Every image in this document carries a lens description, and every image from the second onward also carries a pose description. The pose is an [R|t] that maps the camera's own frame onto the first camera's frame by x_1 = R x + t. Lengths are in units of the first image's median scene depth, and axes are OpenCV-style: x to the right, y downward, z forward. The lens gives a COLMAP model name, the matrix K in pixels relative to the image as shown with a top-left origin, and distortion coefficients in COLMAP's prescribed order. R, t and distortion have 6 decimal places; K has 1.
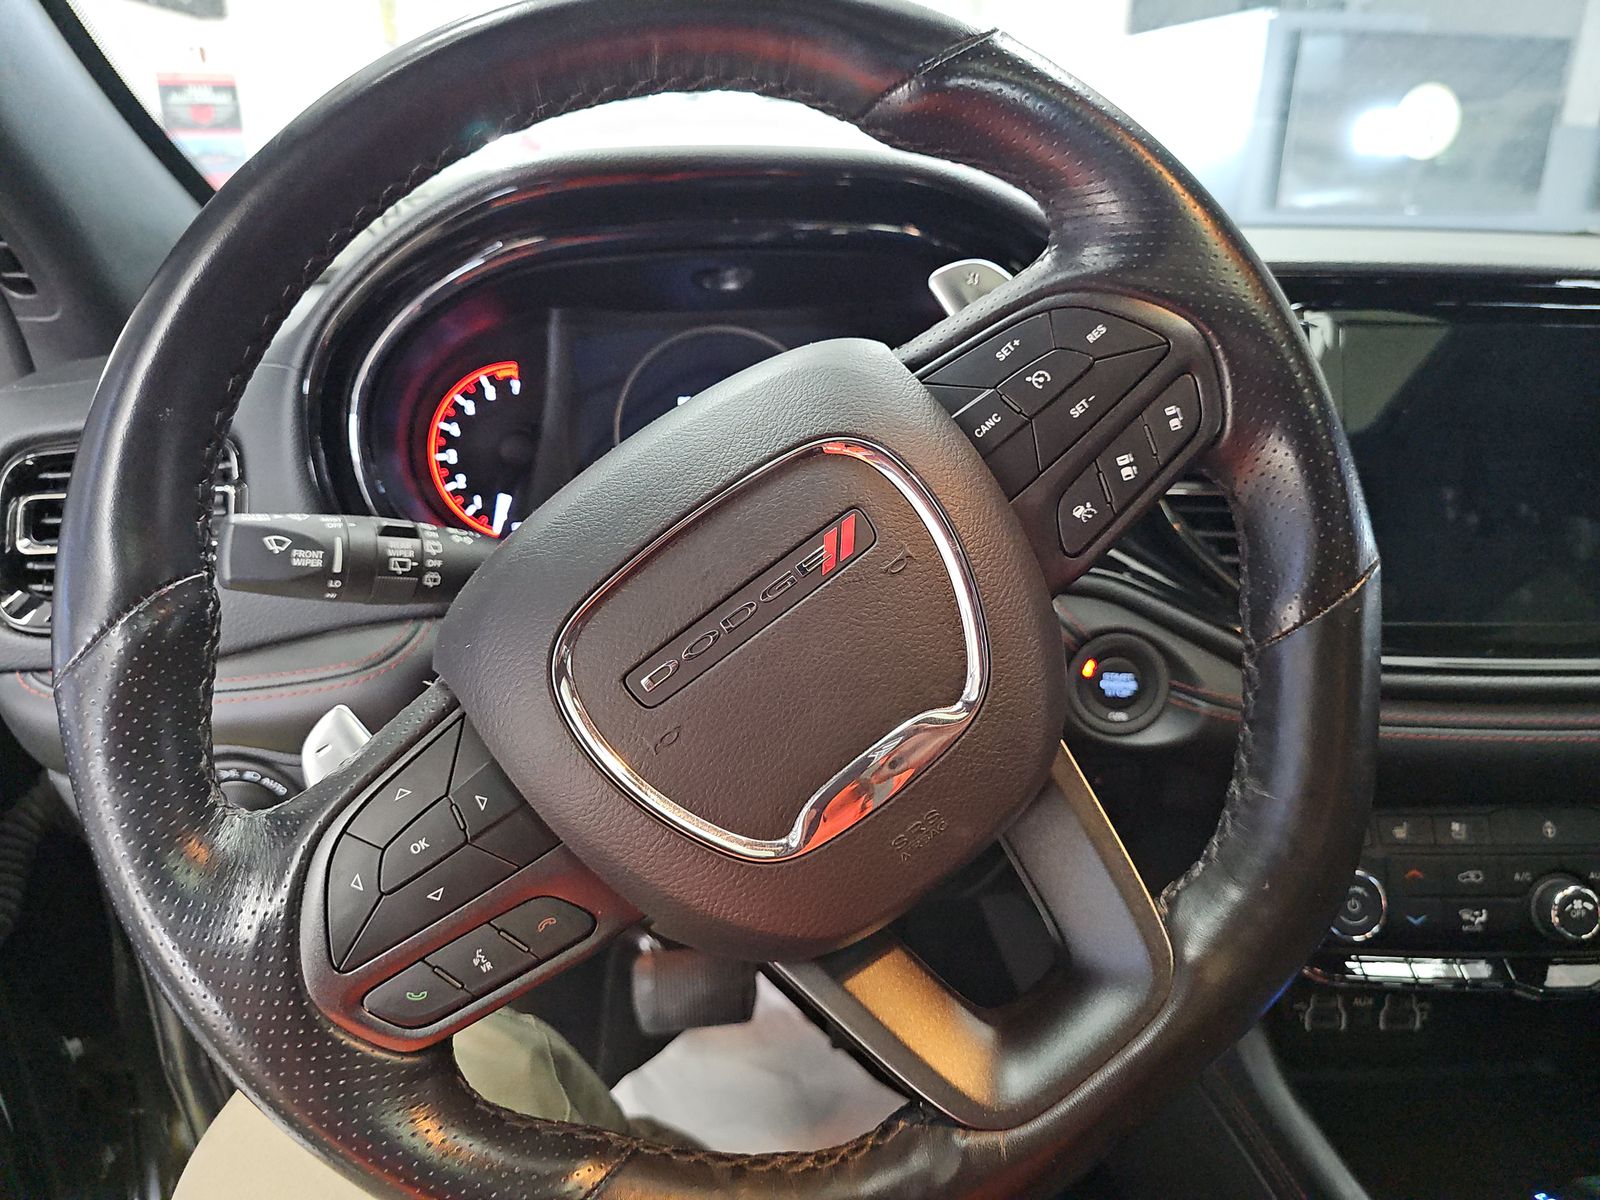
lens RADIAL K [[1072.7, 0, 800.0], [0, 1072.7, 600.0], [0, 0, 1]] dist [0.039366, -0.038759]
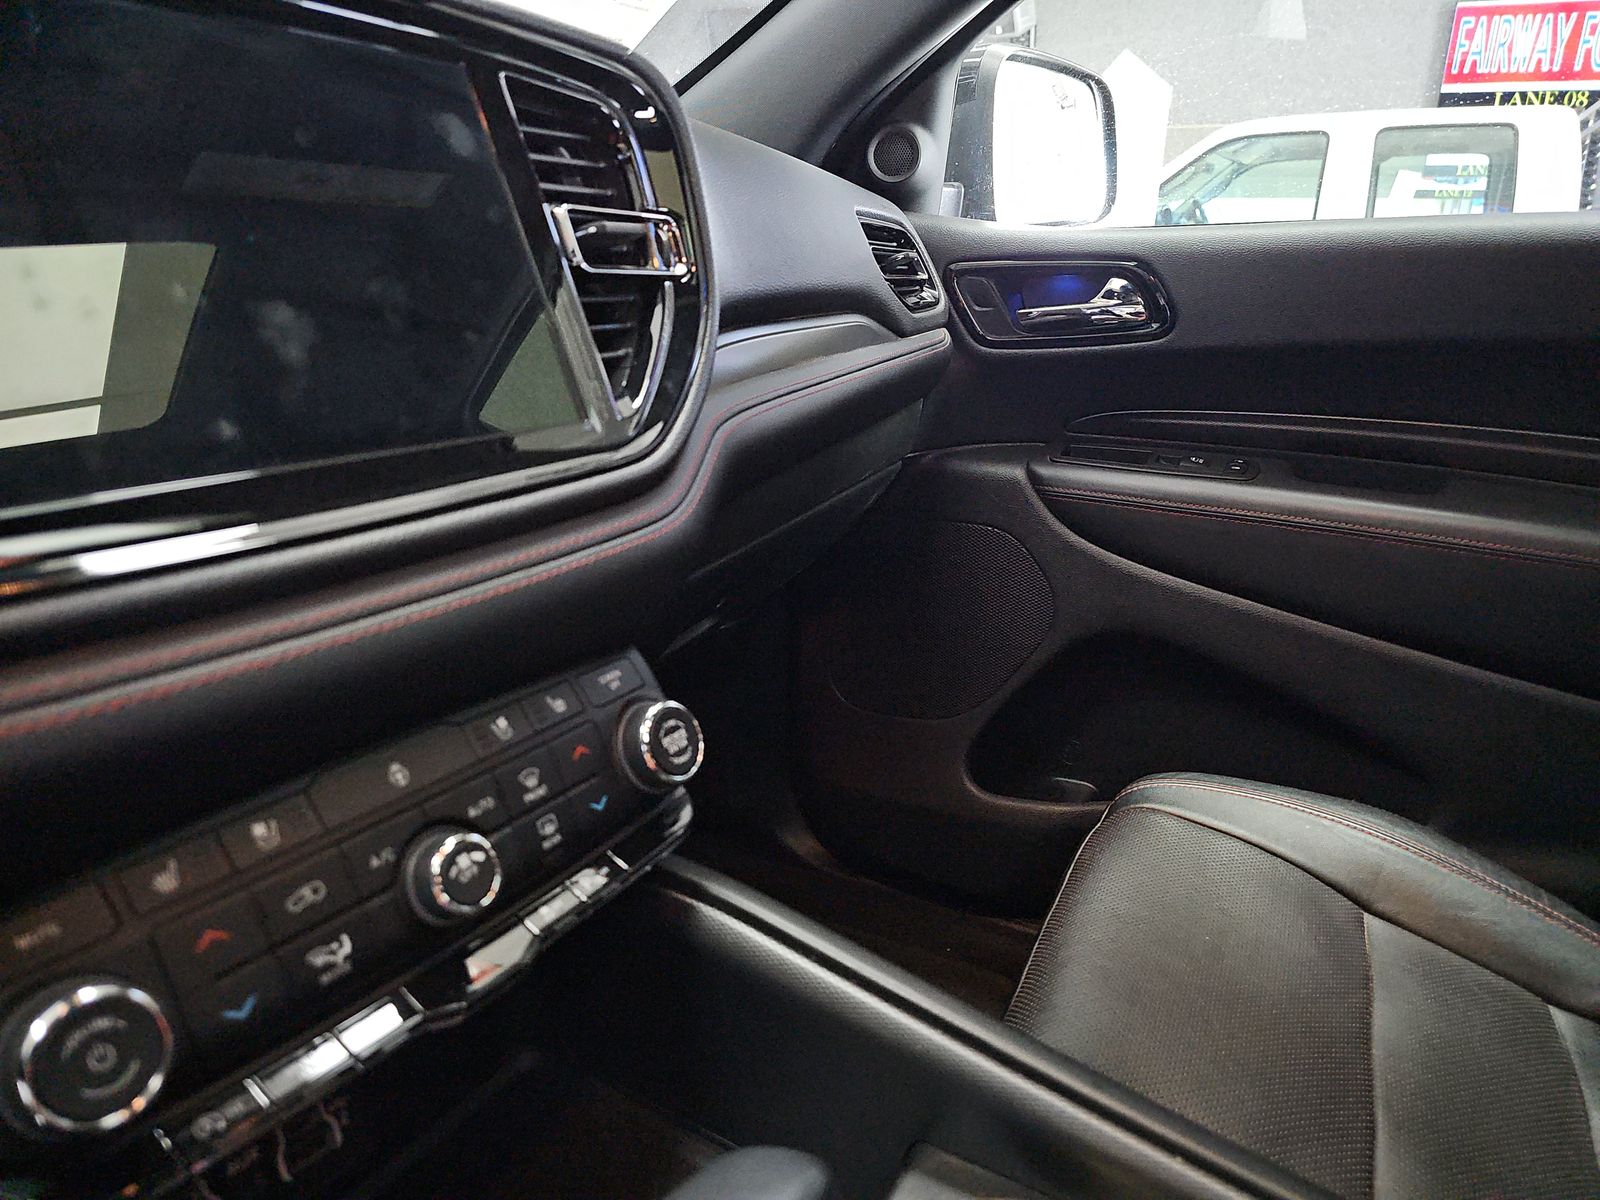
lens RADIAL K [[1072.7, 0, 800.0], [0, 1072.7, 600.0], [0, 0, 1]] dist [0.039366, -0.038759]
pose [[0.599467, -0.258972, 0.757346, 0.367293], [0.284305, 0.953402, 0.100975, 0.113450], [-0.748205, 0.154786, 0.645160, 0.371175]]
